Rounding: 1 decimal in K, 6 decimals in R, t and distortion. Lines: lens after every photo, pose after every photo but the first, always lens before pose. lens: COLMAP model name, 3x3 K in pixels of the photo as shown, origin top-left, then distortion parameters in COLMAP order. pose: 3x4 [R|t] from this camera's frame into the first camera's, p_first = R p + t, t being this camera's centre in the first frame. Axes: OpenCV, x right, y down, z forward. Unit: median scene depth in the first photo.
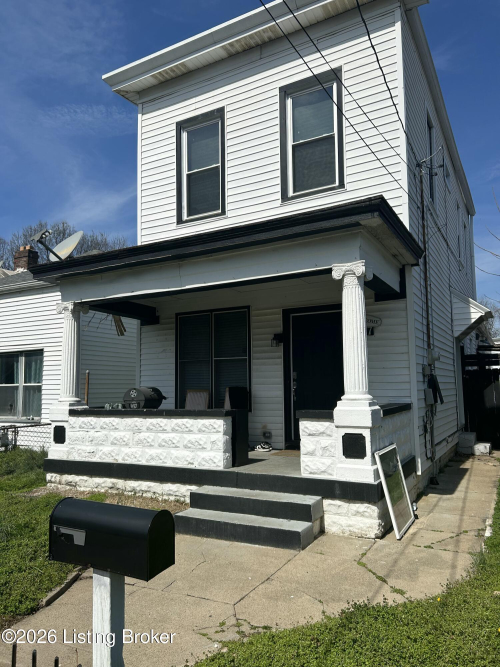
lens RADIAL K [[491.6, 0, 247.2], [0, 491.6, 338.4], [0, 0, 1]] dist [0.010681, -0.002742]
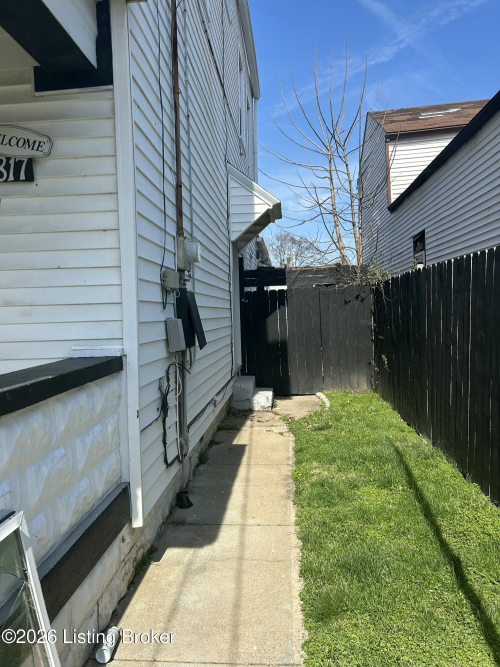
lens RADIAL K [[491.6, 0, 249.1], [0, 491.6, 335.3], [0, 0, 1]] dist [0.010681, -0.002742]
pose [[0.909124, -0.028225, 0.415568, 0.205093], [-0.028994, 0.990993, 0.130737, 0.047079], [-0.415515, -0.130905, 0.900117, 0.470193]]
